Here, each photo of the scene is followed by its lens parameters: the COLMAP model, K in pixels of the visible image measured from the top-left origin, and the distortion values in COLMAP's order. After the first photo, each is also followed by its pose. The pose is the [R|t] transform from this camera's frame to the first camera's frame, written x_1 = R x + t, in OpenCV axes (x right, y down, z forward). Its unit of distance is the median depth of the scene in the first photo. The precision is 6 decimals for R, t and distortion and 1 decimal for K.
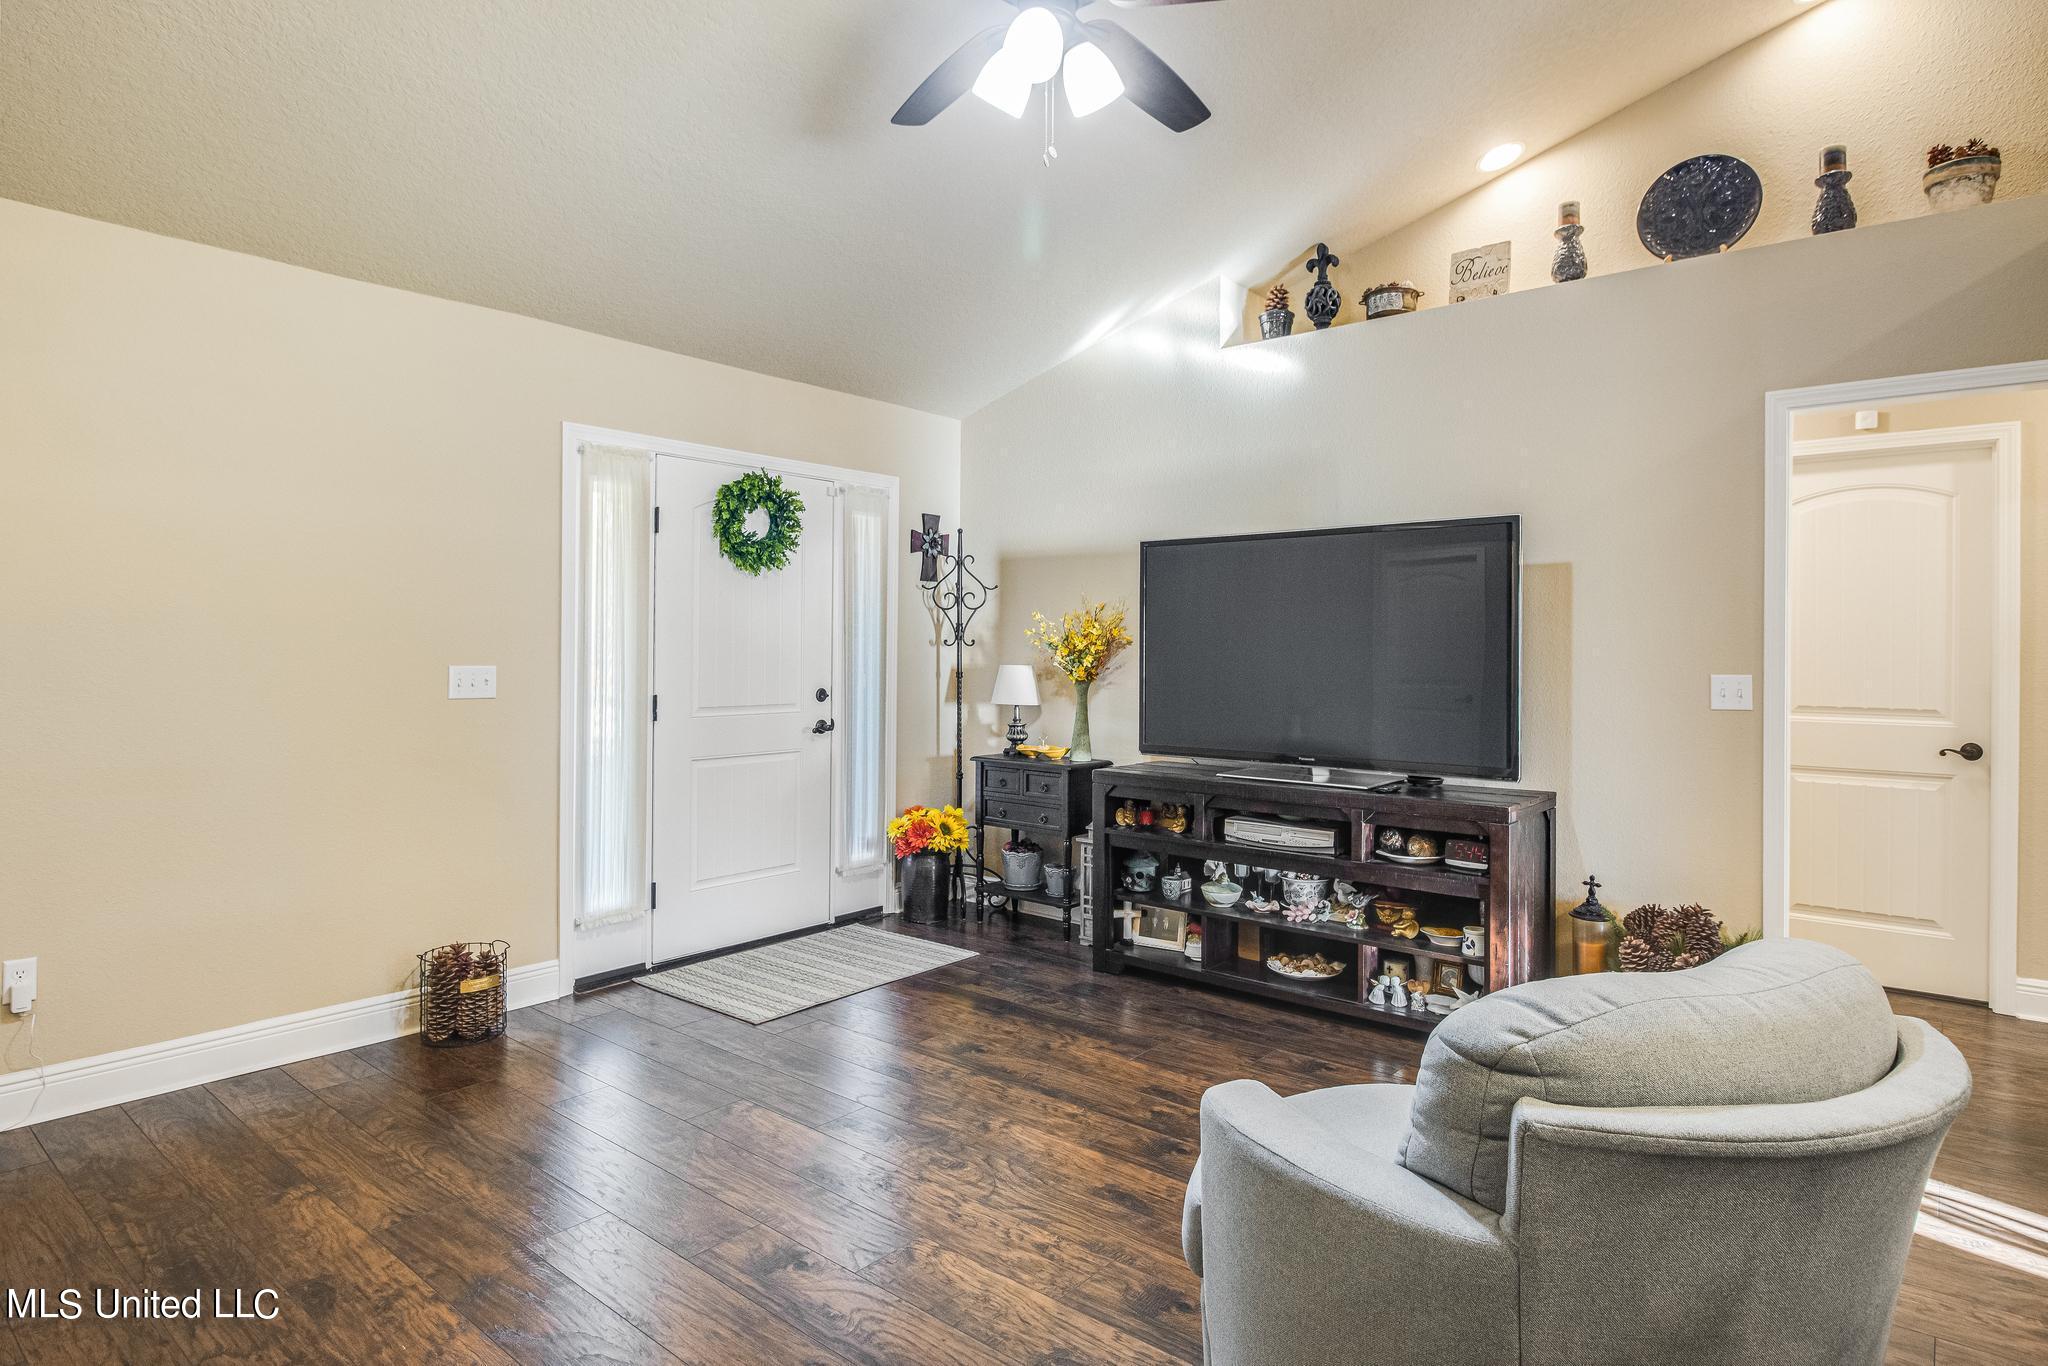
lens RADIAL K [[1087.2, 0, 1024.6], [0, 1087.2, 654.0], [0, 0, 1]] dist [0.001340, 0.000635]
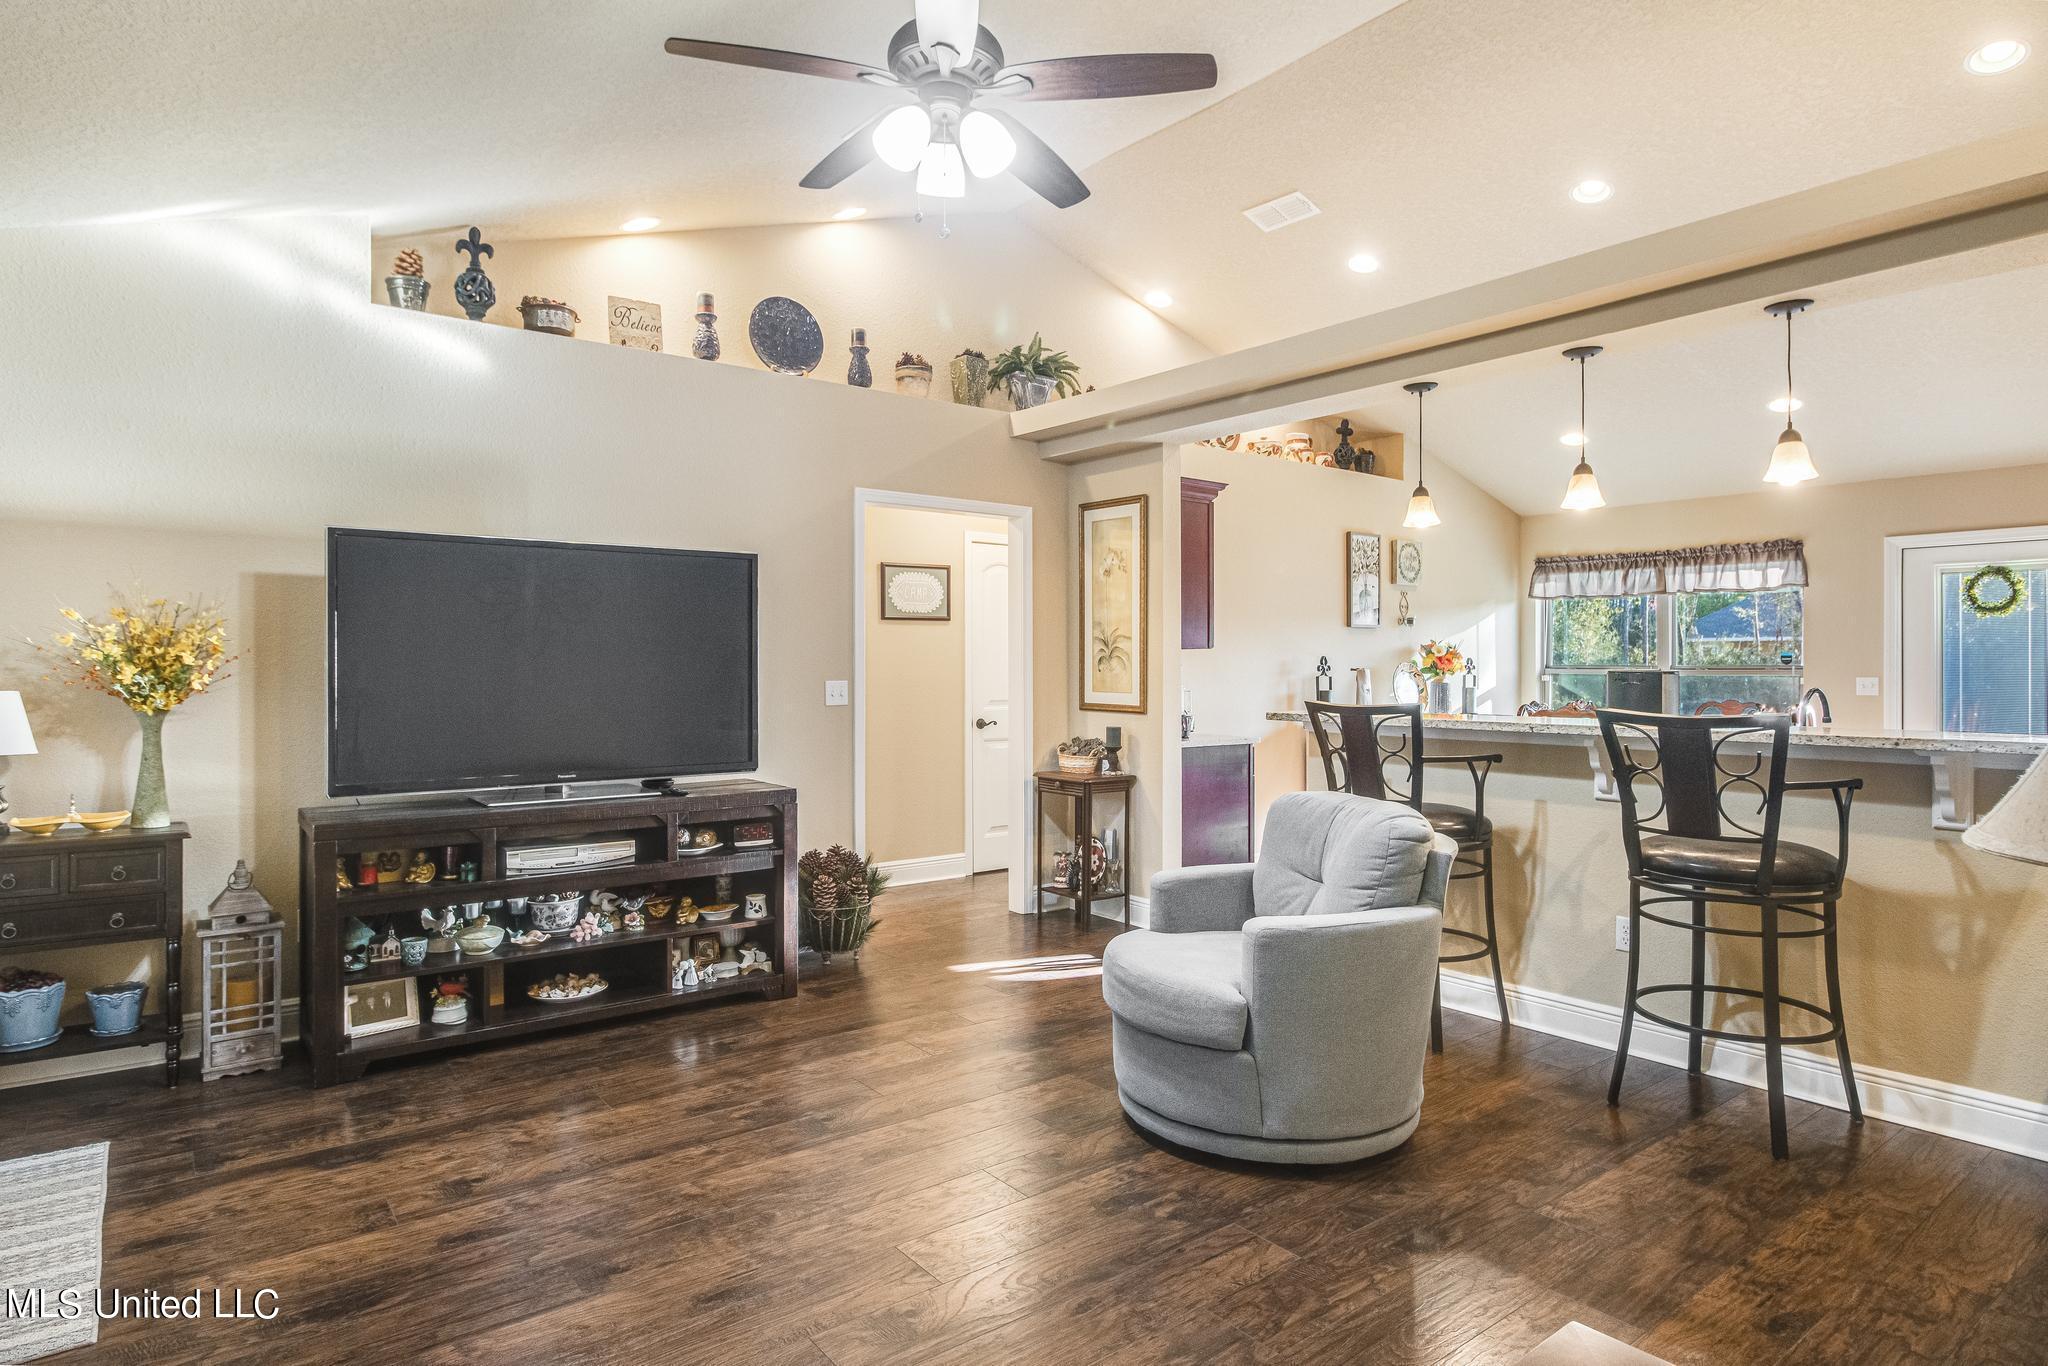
lens RADIAL K [[1123.4, 0, 996.0], [0, 1123.4, 670.9], [0, 0, 1]] dist [0.002922, -0.000458]
pose [[0.246144, -0.009859, 0.969183, -0.648641], [0.005636, 0.999946, 0.008741, -0.005093], [-0.969217, 0.003311, 0.246186, 0.390749]]
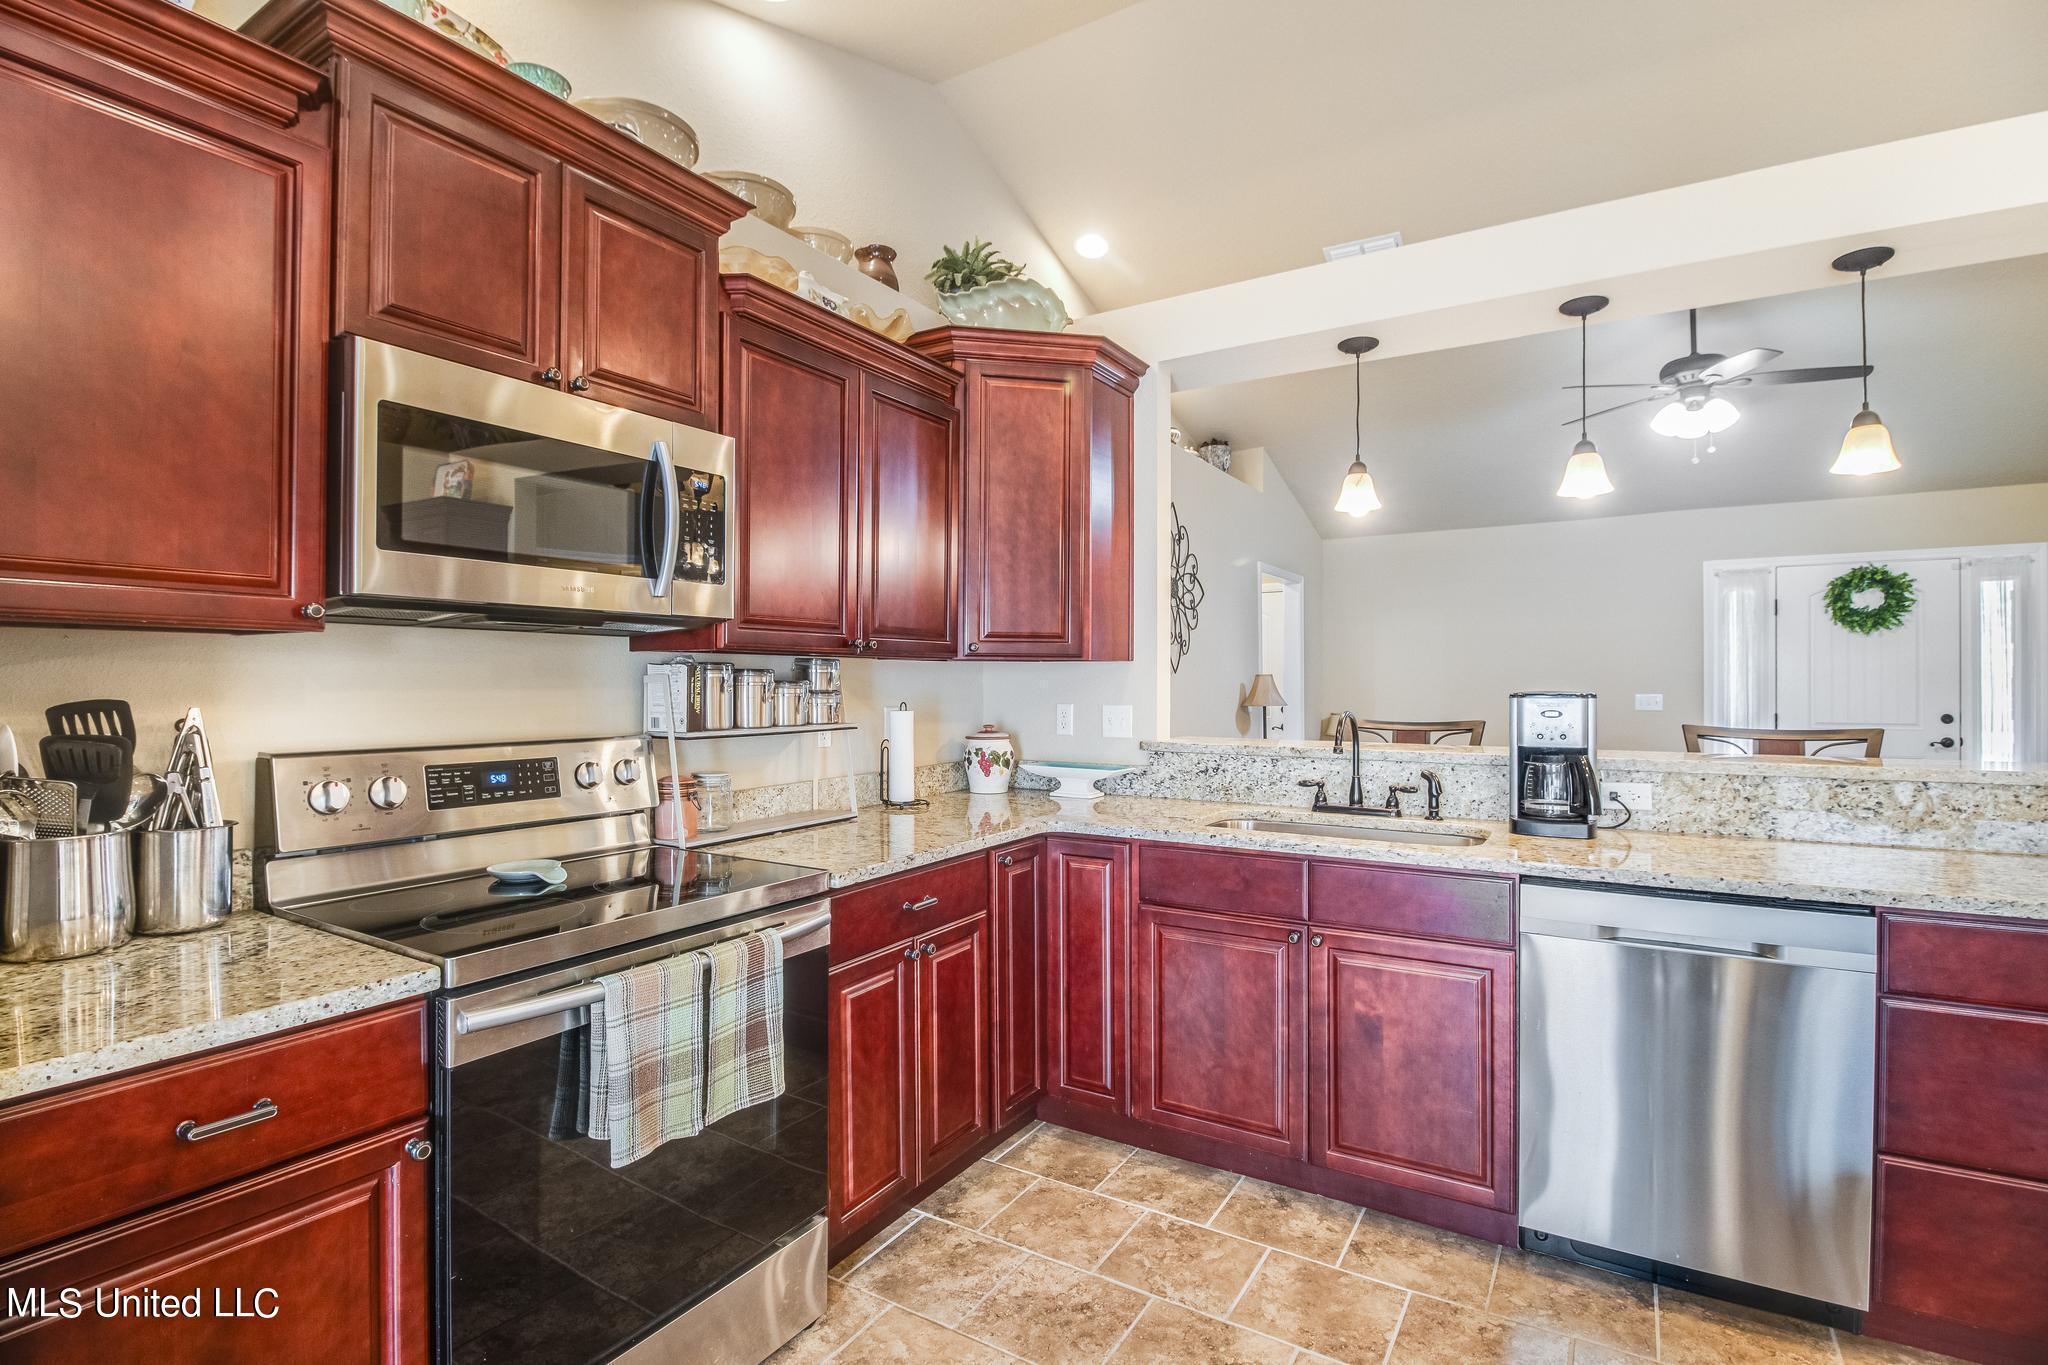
lens RADIAL K [[966.1, 0, 1028.5], [0, 966.1, 678.3], [0, 0, 1]] dist [-0.012066, -0.000735]
pose [[0.136593, -0.011524, -0.990560, 1.029160], [-0.002768, 0.999924, -0.012015, 0.005815], [0.990623, 0.004383, 0.136551, -0.355969]]
